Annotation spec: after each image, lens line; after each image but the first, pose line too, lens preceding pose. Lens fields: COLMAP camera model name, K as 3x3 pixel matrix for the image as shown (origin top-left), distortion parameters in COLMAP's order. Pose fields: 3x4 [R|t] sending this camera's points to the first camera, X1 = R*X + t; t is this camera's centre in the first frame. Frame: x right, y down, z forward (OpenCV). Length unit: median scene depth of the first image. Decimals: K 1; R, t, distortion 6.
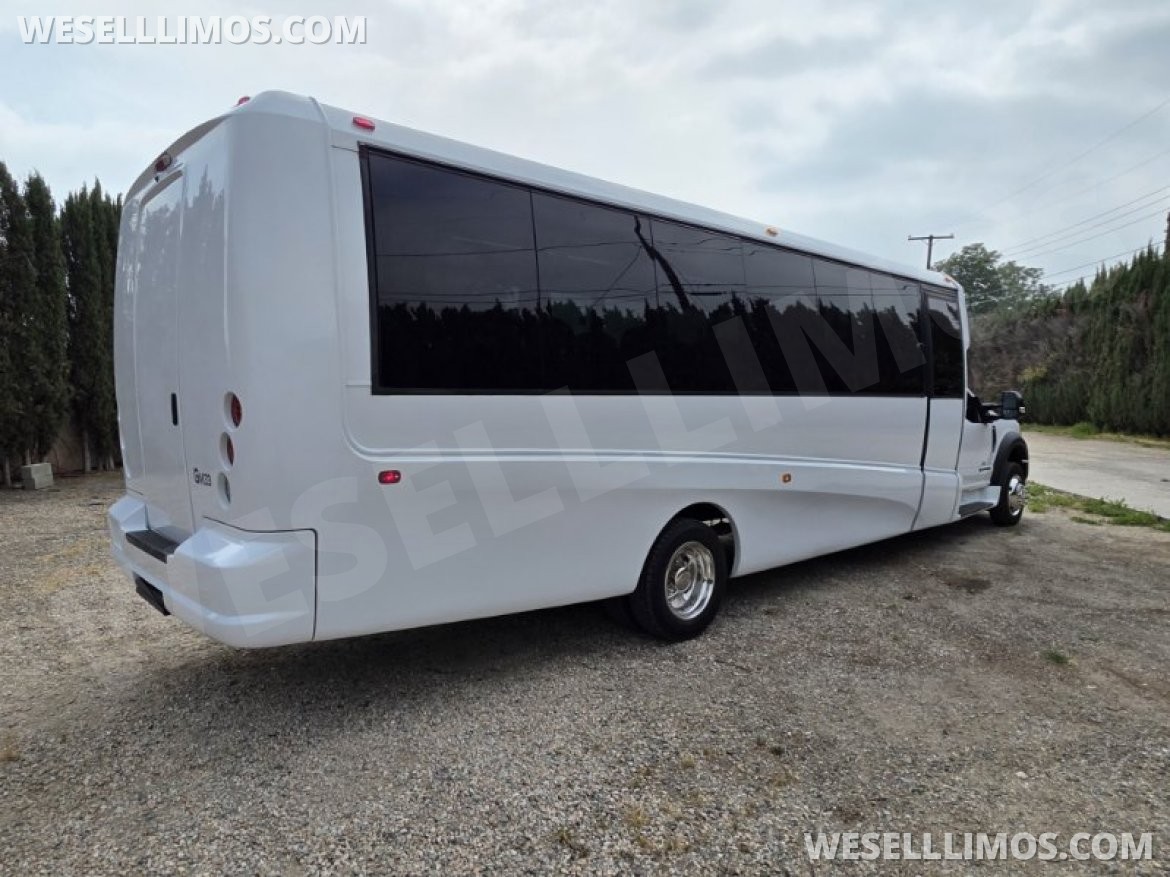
lens RADIAL K [[769.0, 0, 578.7], [0, 769.0, 440.9], [0, 0, 1]] dist [0.004633, -0.003815]
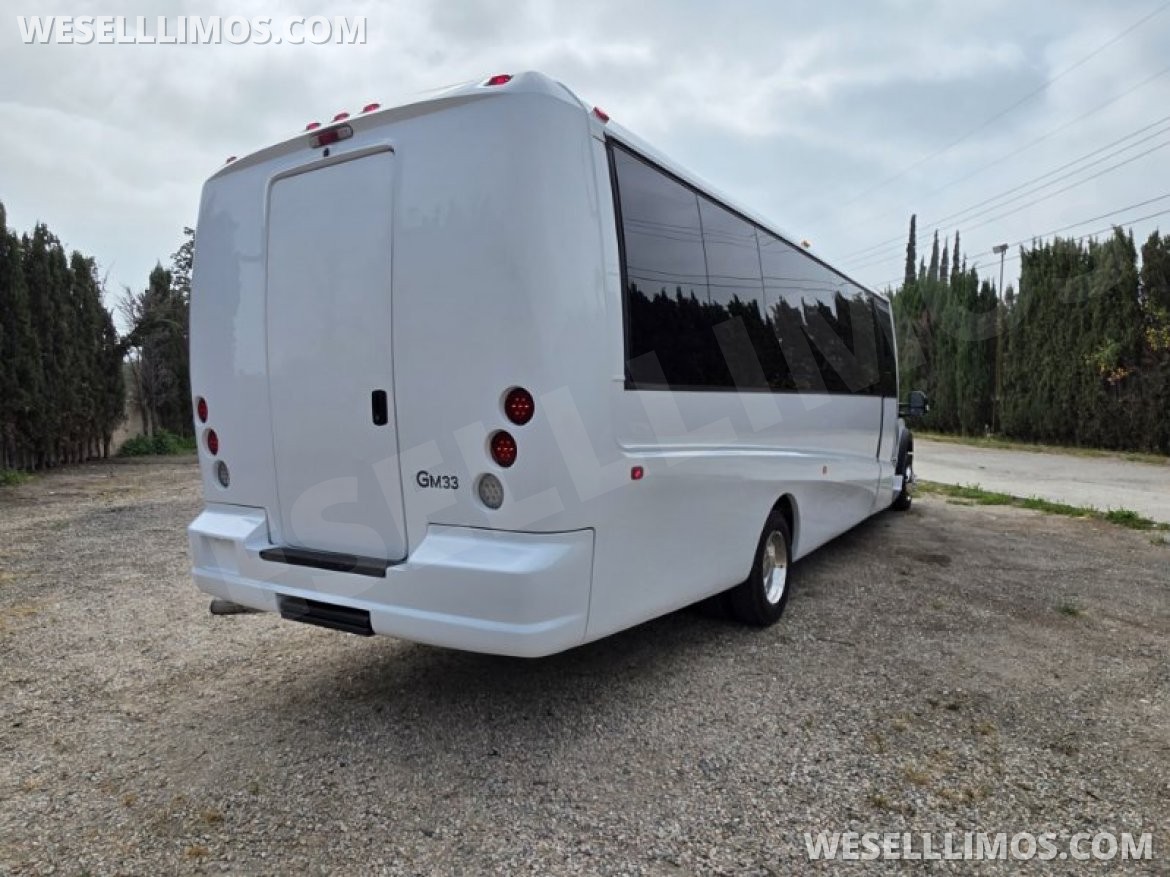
lens RADIAL K [[770.8, 0, 579.5], [0, 770.8, 441.3], [0, 0, 1]] dist [0.003205, -0.001506]
pose [[0.964106, -0.022487, 0.264564, -0.260054], [0.025365, 0.999650, -0.007466, 0.005555], [-0.264304, 0.013909, 0.964339, 0.027410]]
